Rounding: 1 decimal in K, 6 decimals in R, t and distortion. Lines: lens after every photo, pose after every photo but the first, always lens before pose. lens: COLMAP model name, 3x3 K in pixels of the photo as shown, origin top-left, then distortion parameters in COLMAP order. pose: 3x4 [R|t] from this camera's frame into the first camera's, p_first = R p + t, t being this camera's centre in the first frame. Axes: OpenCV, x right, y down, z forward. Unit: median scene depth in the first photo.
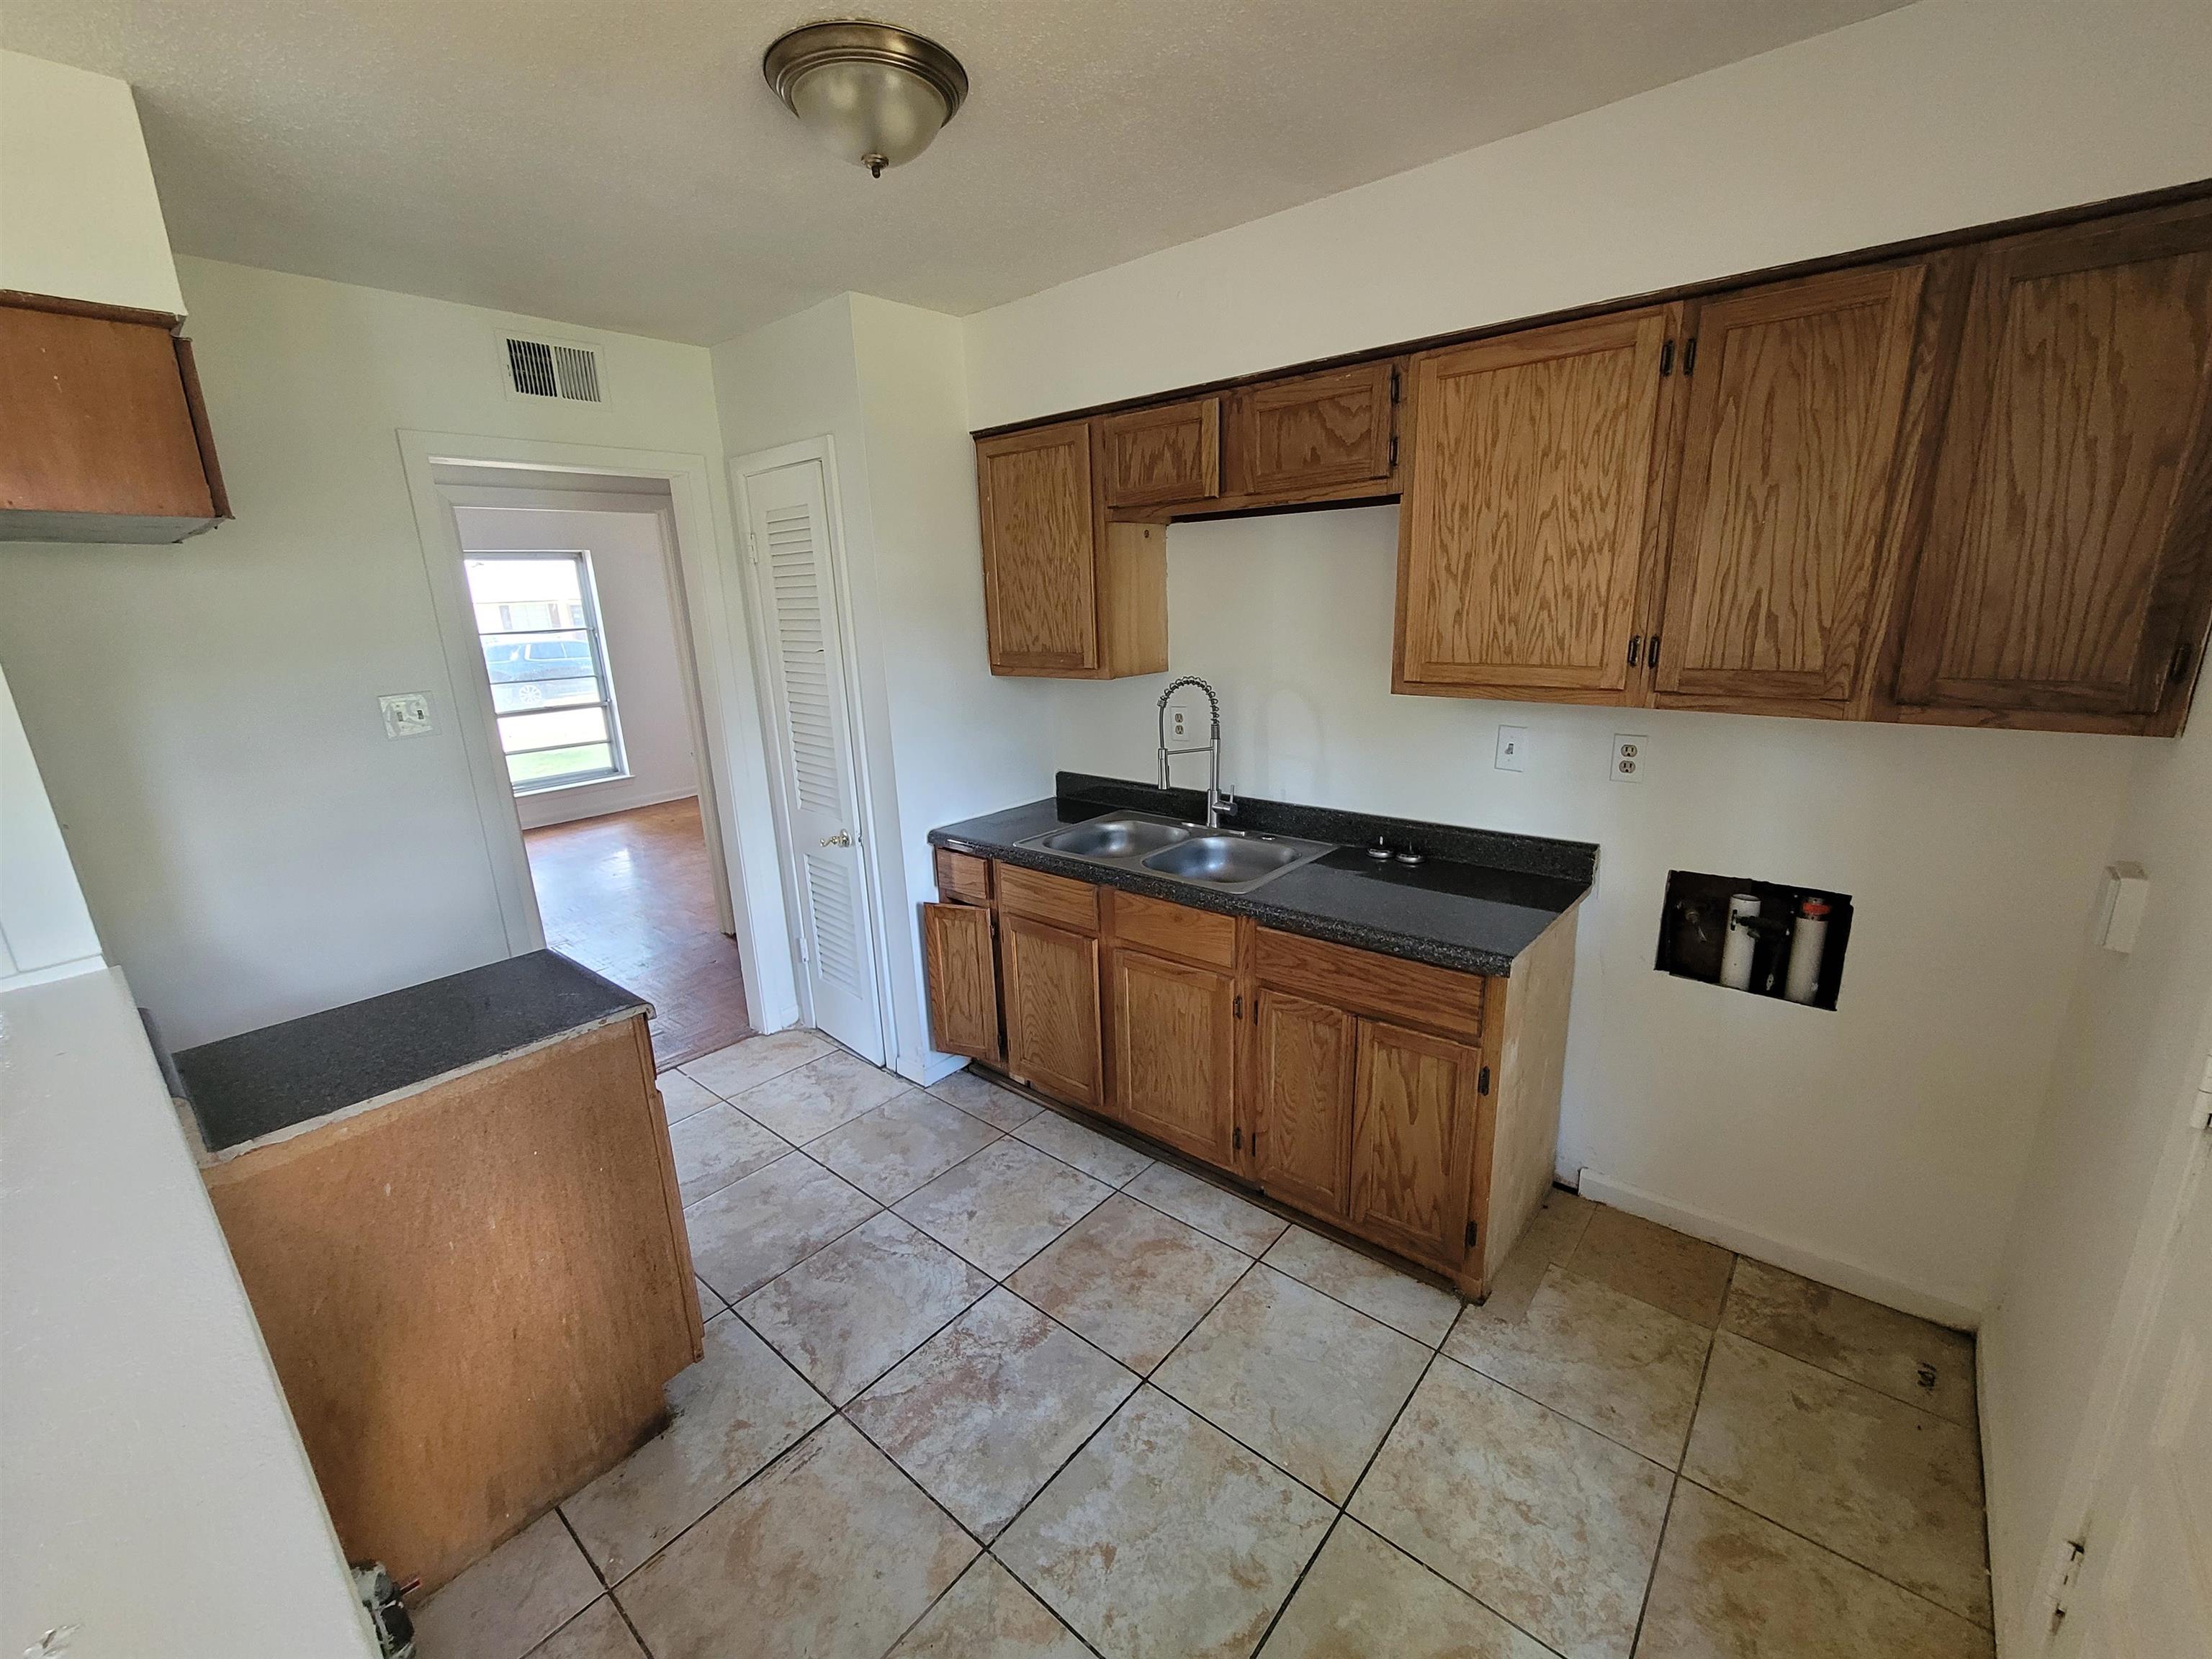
lens RADIAL K [[906.0, 0, 1110.9], [0, 906.0, 835.7], [0, 0, 1]] dist [-0.001182, -0.000246]
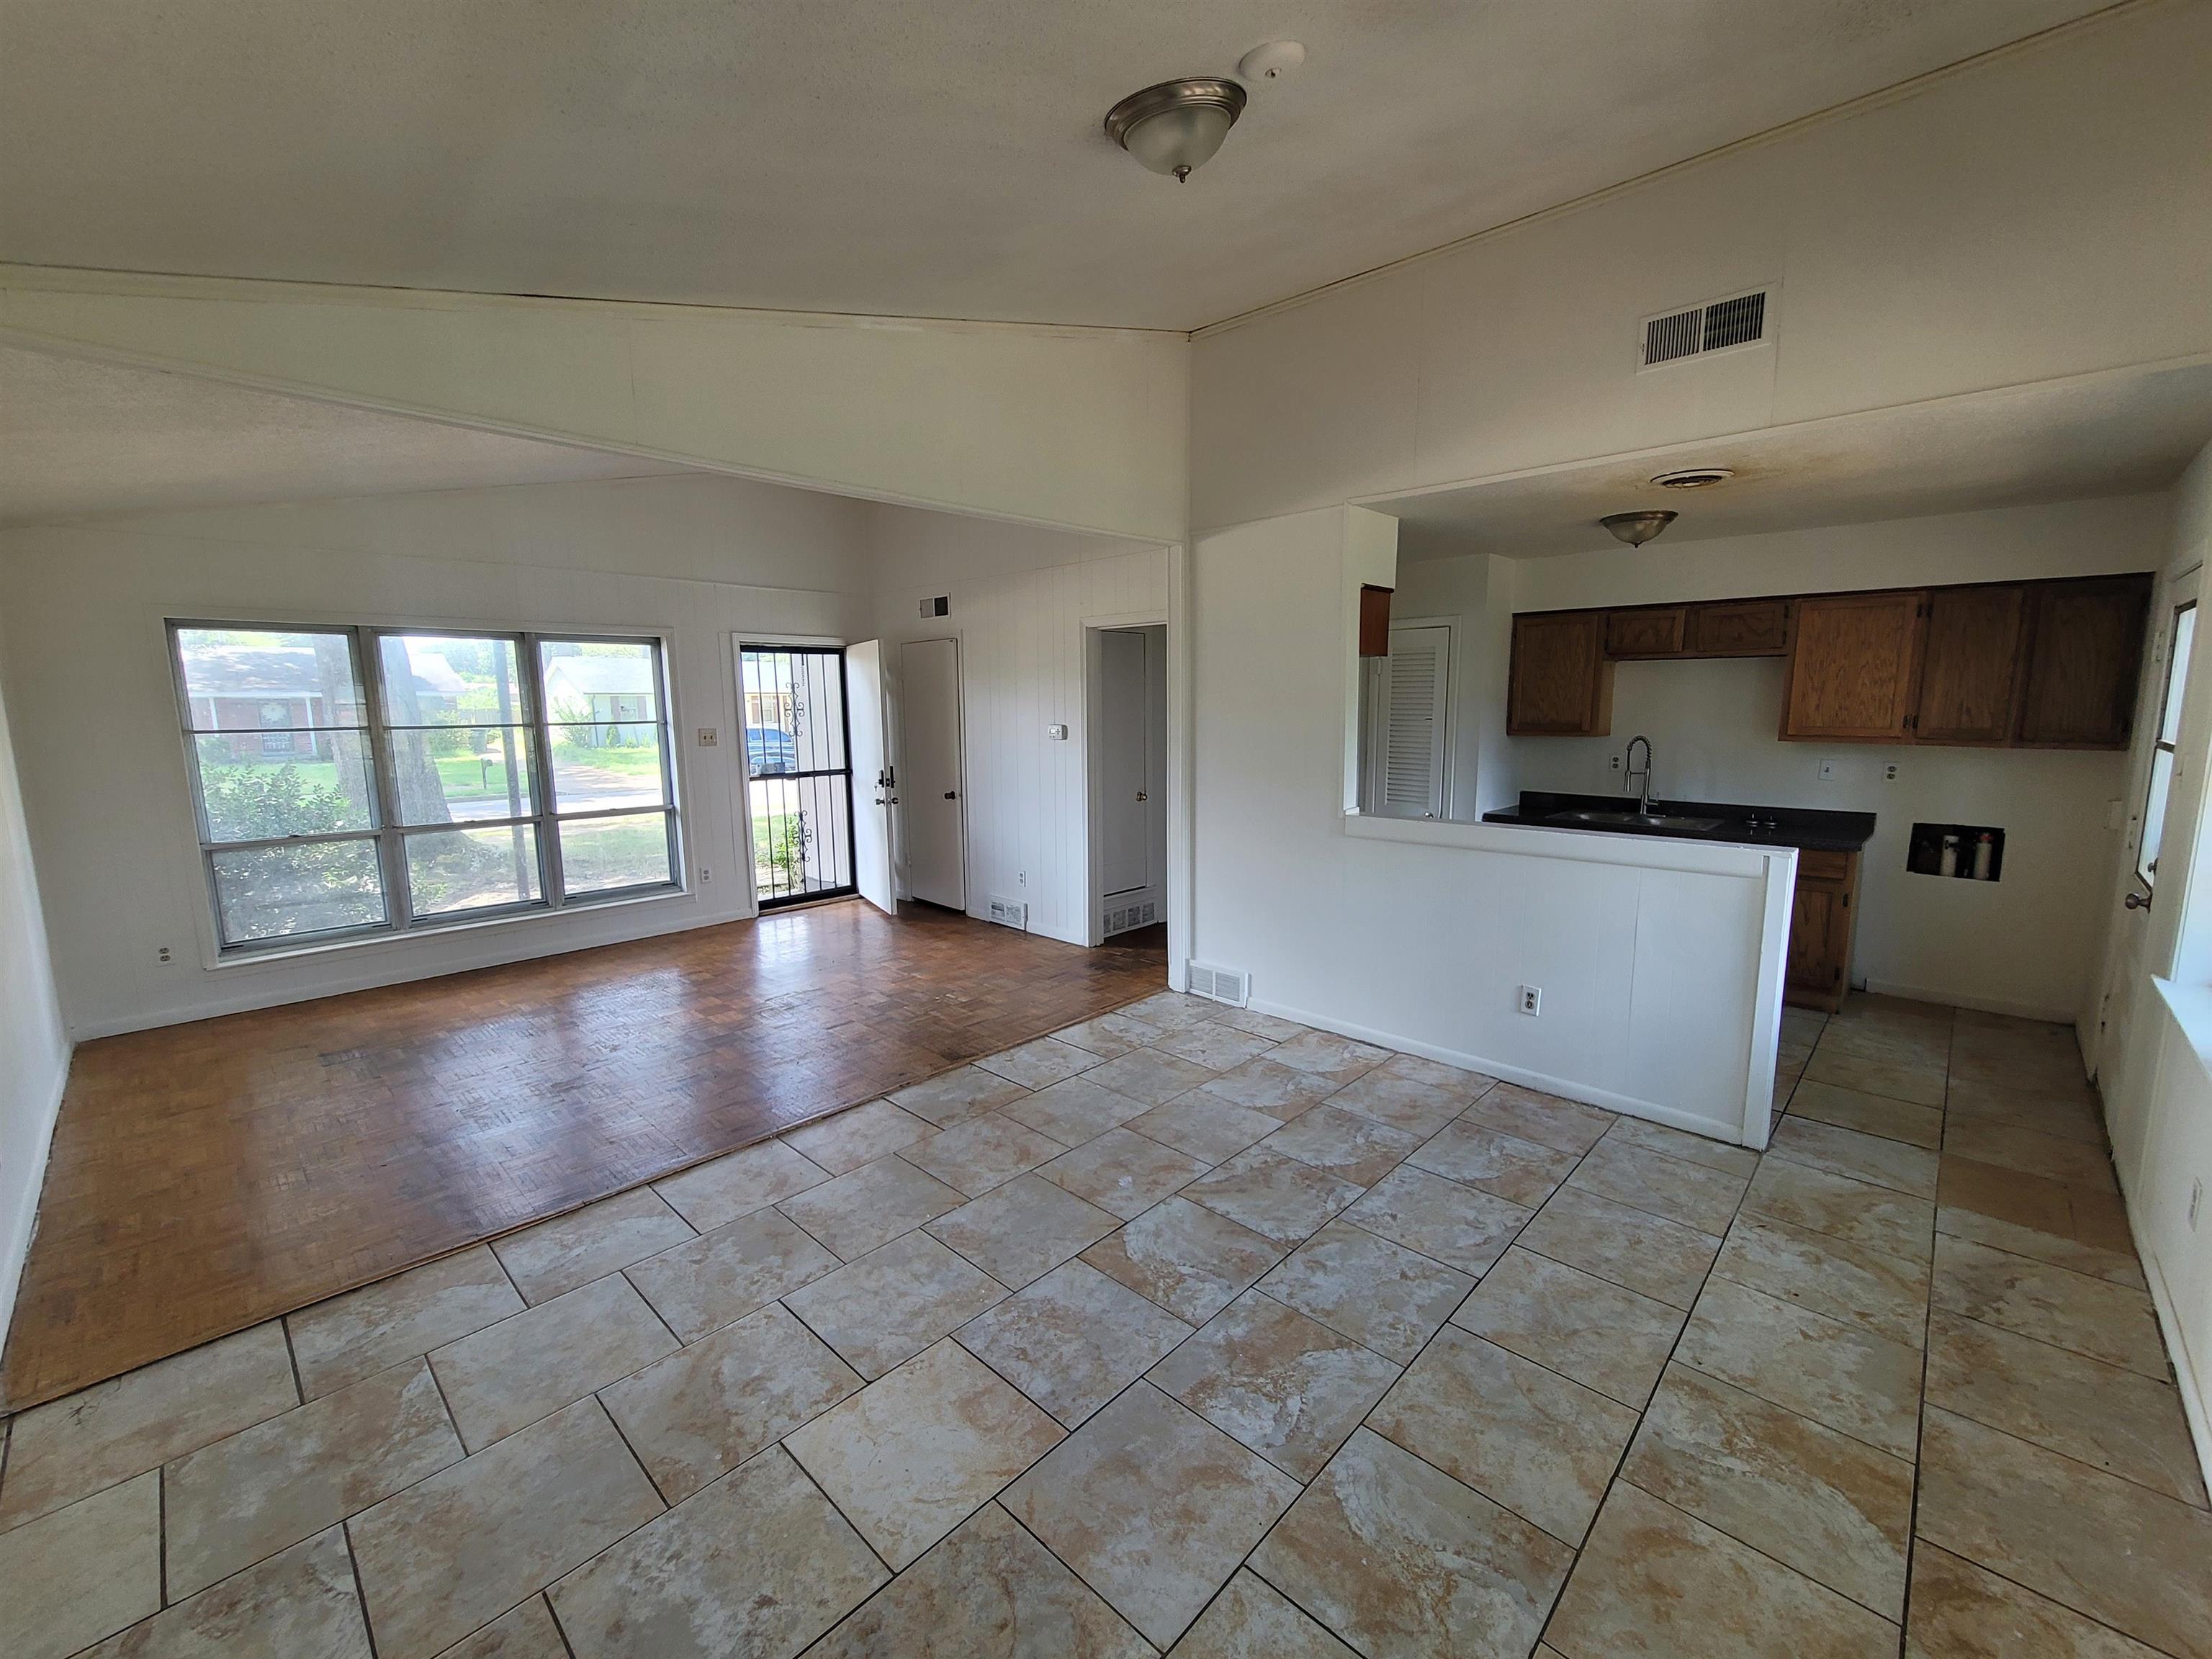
lens RADIAL K [[906.0, 0, 1110.9], [0, 906.0, 835.7], [0, 0, 1]] dist [-0.001182, -0.000246]
pose [[0.998079, 0.036359, -0.050155, -1.279075], [-0.041766, 0.992904, -0.111343, 0.414099], [0.045751, 0.113223, 0.992516, -1.333165]]
